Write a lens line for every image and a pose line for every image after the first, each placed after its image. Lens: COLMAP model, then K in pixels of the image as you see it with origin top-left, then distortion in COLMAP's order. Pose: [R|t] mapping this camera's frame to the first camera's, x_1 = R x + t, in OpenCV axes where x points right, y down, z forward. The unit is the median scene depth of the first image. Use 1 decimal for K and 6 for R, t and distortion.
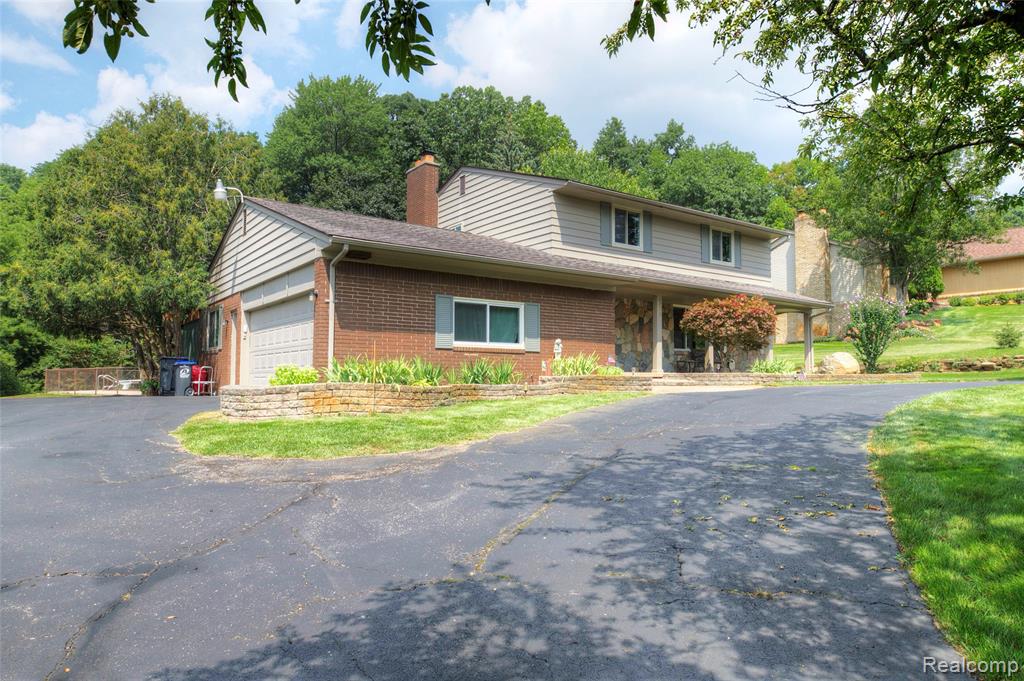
lens RADIAL K [[659.1, 0, 513.3], [0, 659.1, 339.4], [0, 0, 1]] dist [0.005582, 0.001913]
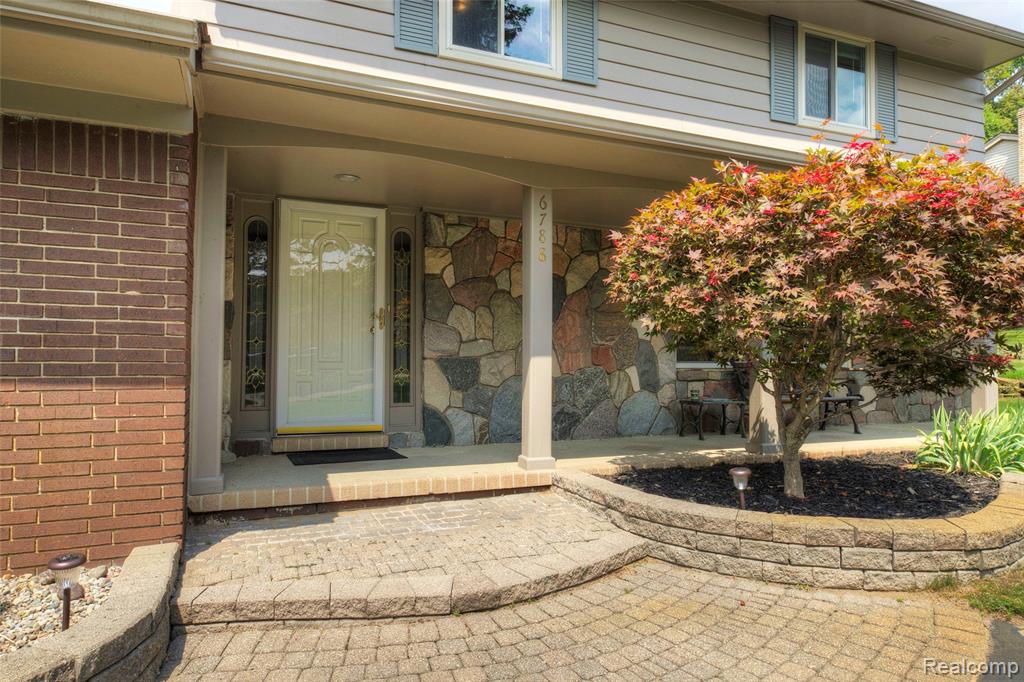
lens RADIAL K [[659.1, 0, 513.3], [0, 659.1, 339.9], [0, 0, 1]] dist [0.005582, 0.001913]
pose [[0.974745, -0.011680, -0.223016, 0.291764], [0.017565, 0.999547, 0.024425, -0.010307], [0.222630, -0.027725, 0.974509, 0.787254]]
